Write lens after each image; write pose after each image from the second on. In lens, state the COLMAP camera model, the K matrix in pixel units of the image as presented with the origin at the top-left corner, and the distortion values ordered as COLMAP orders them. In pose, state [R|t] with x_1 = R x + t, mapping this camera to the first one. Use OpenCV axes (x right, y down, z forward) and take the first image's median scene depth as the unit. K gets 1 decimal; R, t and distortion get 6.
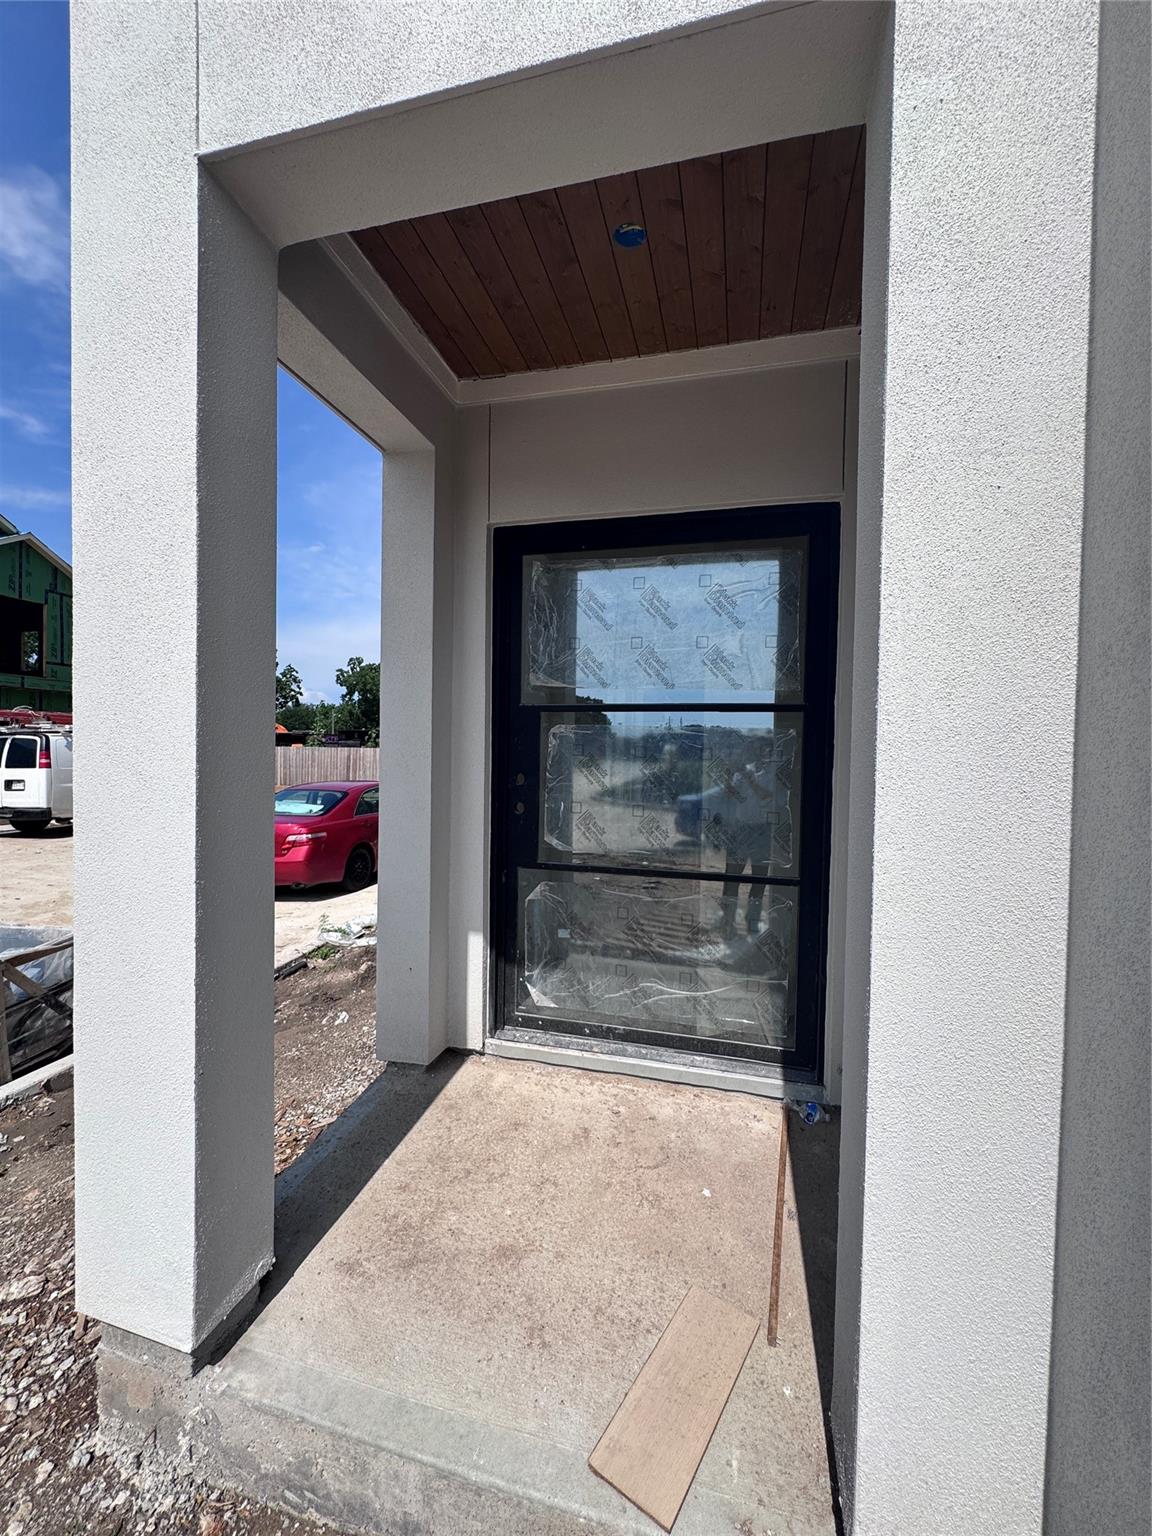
lens RADIAL K [[606.8, 0, 585.7], [0, 606.8, 777.5], [0, 0, 1]] dist [0.004096, 0.000254]
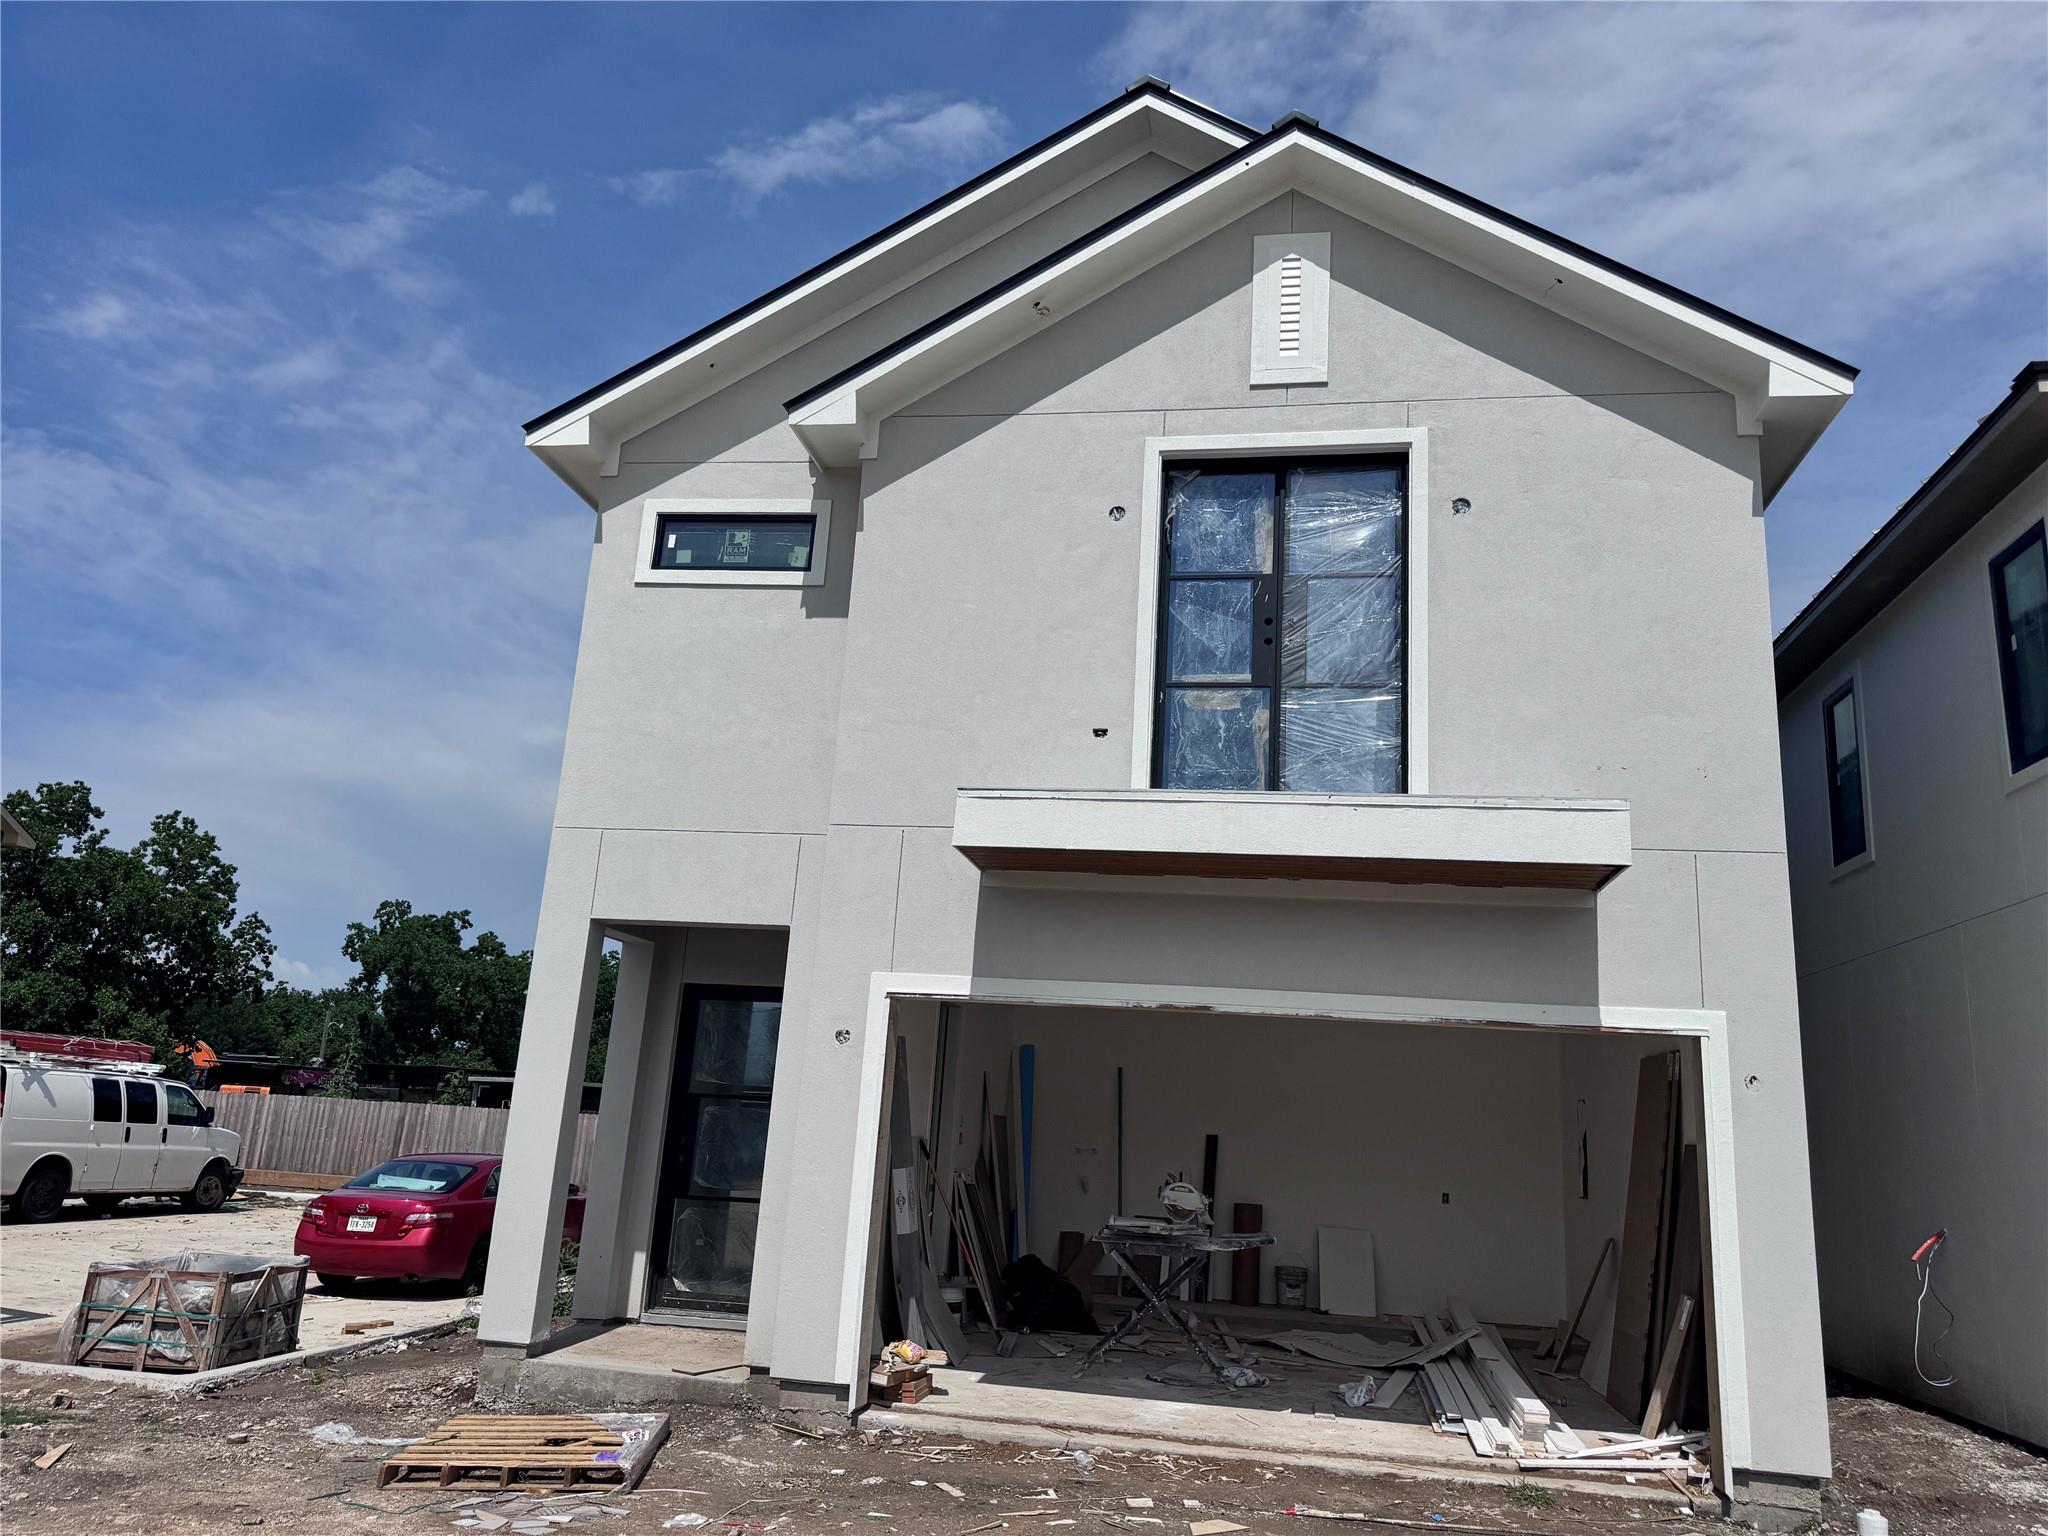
lens RADIAL K [[1434.7, 0, 1032.5], [0, 1434.7, 771.2], [0, 0, 1]] dist [0.005095, -0.009637]
pose [[0.995205, 0.064886, 0.073186, 0.112330], [-0.041071, 0.956332, -0.289384, 0.031177], [-0.088767, 0.284990, 0.954411, -0.712286]]
